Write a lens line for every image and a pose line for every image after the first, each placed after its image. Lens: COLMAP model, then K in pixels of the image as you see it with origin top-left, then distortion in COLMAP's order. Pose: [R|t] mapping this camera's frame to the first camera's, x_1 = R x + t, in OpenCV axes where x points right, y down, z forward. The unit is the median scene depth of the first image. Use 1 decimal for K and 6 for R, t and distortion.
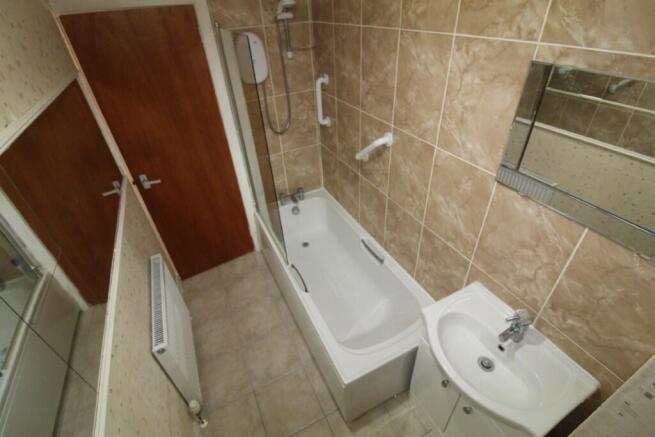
lens RADIAL K [[304.9, 0, 328.5], [0, 304.9, 214.6], [0, 0, 1]] dist [0.000566, -0.018418]
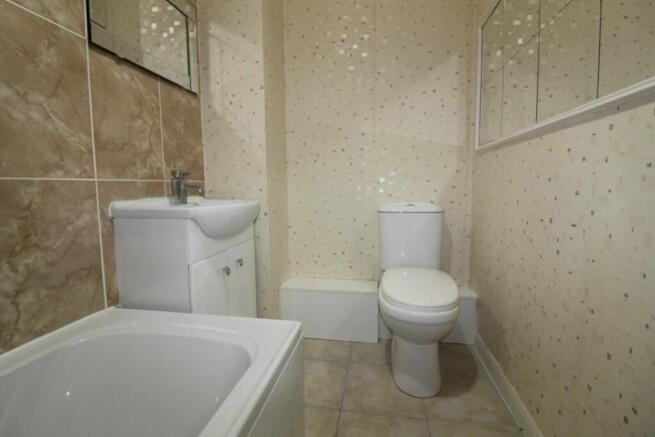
lens RADIAL K [[304.9, 0, 328.5], [0, 304.9, 214.6], [0, 0, 1]] dist [0.000566, -0.018418]
pose [[-0.834725, -0.004843, 0.550646, -0.410834], [0.346618, 0.772389, 0.532232, 0.035813], [-0.427891, 0.635131, -0.643054, 1.436680]]
